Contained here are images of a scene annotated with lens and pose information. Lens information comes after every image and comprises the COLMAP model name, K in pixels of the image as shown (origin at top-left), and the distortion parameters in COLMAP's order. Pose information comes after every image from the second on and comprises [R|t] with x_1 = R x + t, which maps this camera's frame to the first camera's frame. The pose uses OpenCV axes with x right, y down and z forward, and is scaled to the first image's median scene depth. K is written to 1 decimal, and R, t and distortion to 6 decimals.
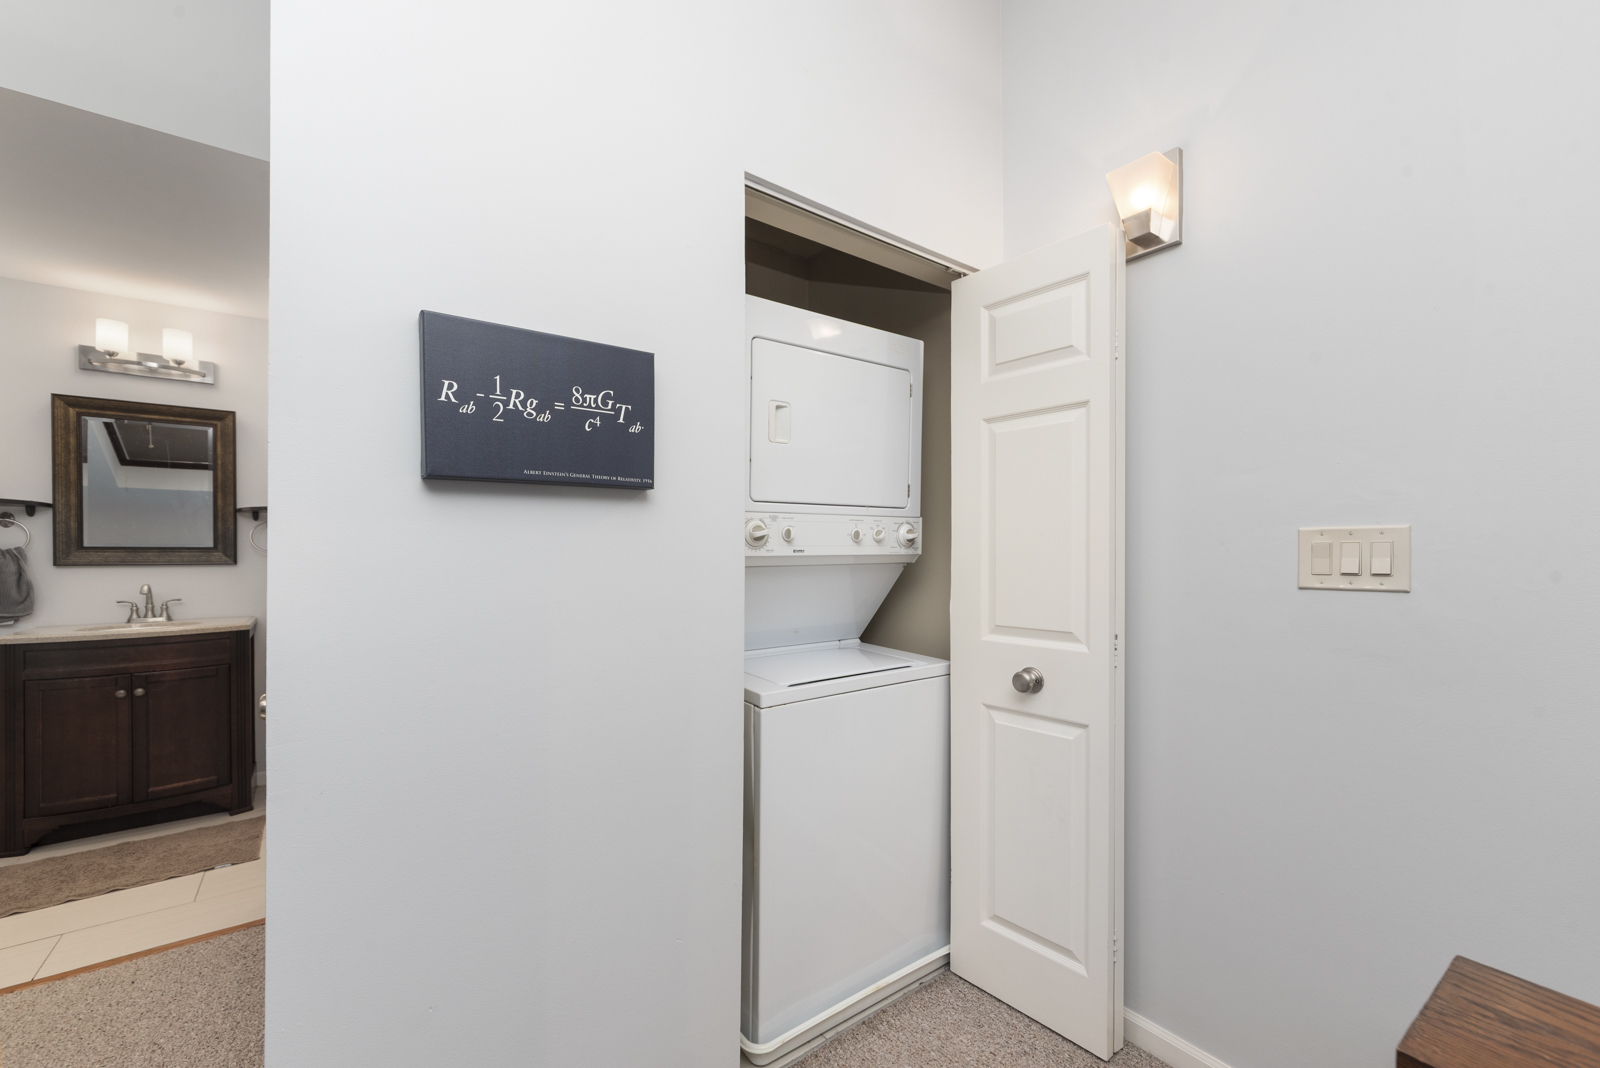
lens RADIAL K [[651.1, 0, 795.6], [0, 651.1, 557.4], [0, 0, 1]] dist [-0.010350, 0.005845]
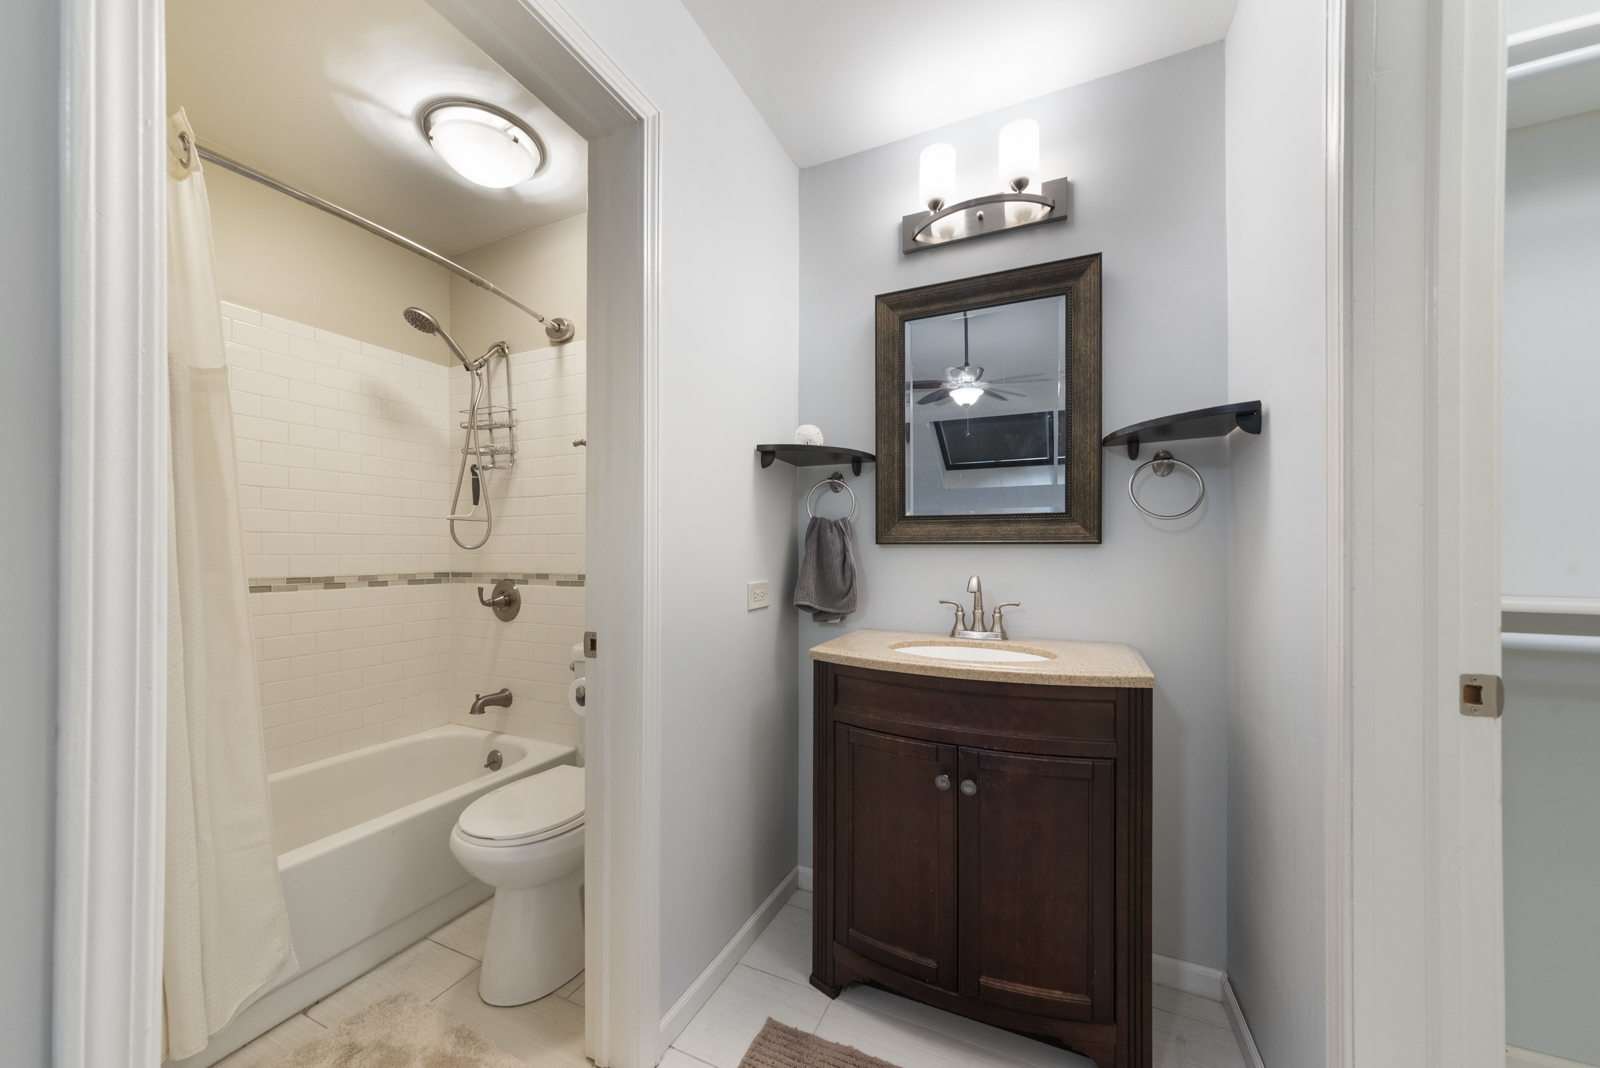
lens RADIAL K [[563.7, 0, 795.9], [0, 563.7, 536.9], [0, 0, 1]] dist [0.000024, -0.000061]
pose [[0.483138, -0.017311, -0.875373, -0.644527], [-0.012503, 0.999566, -0.026668, 0.022279], [0.875455, 0.023829, 0.482712, 0.622003]]
